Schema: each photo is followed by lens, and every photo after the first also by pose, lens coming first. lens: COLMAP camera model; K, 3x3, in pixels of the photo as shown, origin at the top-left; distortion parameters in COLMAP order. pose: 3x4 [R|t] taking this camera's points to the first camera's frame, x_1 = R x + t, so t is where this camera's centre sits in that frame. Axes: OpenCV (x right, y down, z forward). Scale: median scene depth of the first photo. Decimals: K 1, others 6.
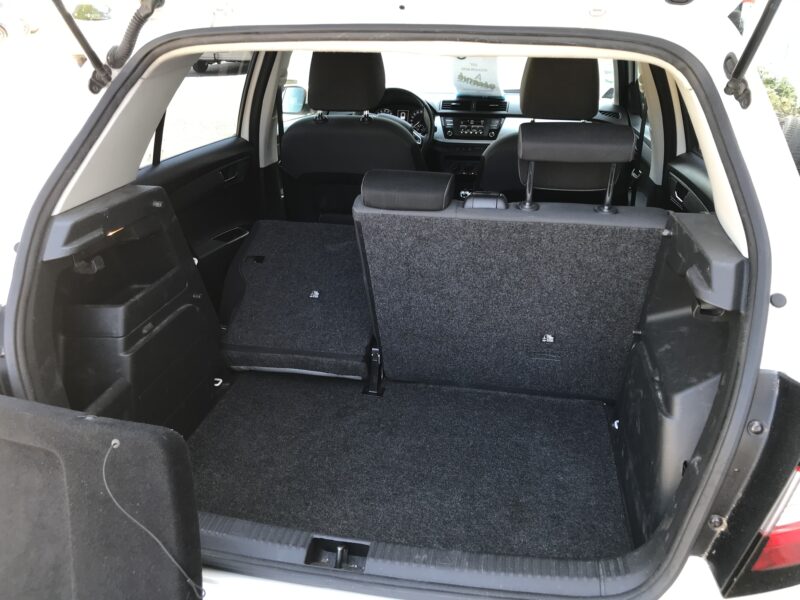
lens RADIAL K [[651.4, 0, 398.7], [0, 651.4, 298.1], [0, 0, 1]] dist [0.017664, 0.001439]
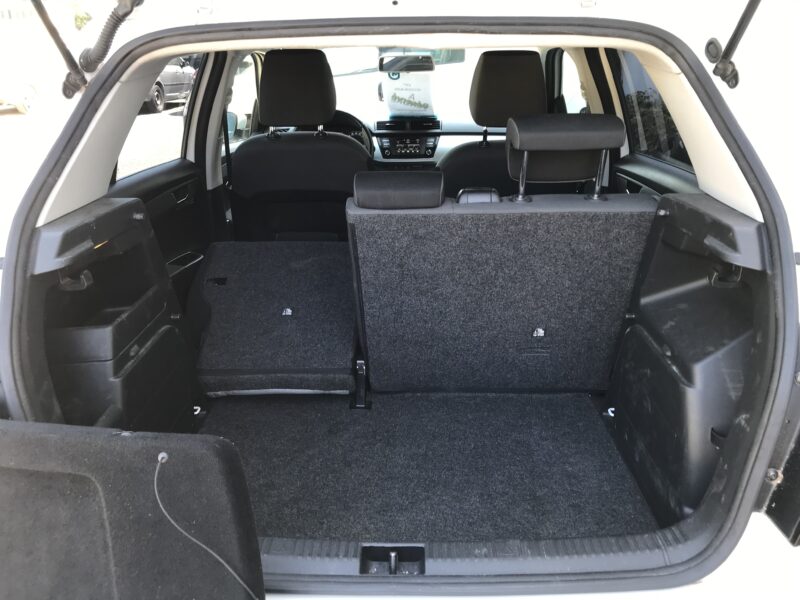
lens RADIAL K [[651.4, 0, 398.7], [0, 651.4, 298.1], [0, 0, 1]] dist [0.017664, 0.001439]
pose [[0.987490, -0.070245, 0.141174, -0.145878], [0.077612, 0.995858, -0.047365, 0.046711], [-0.137262, 0.057729, 0.988851, 0.034502]]
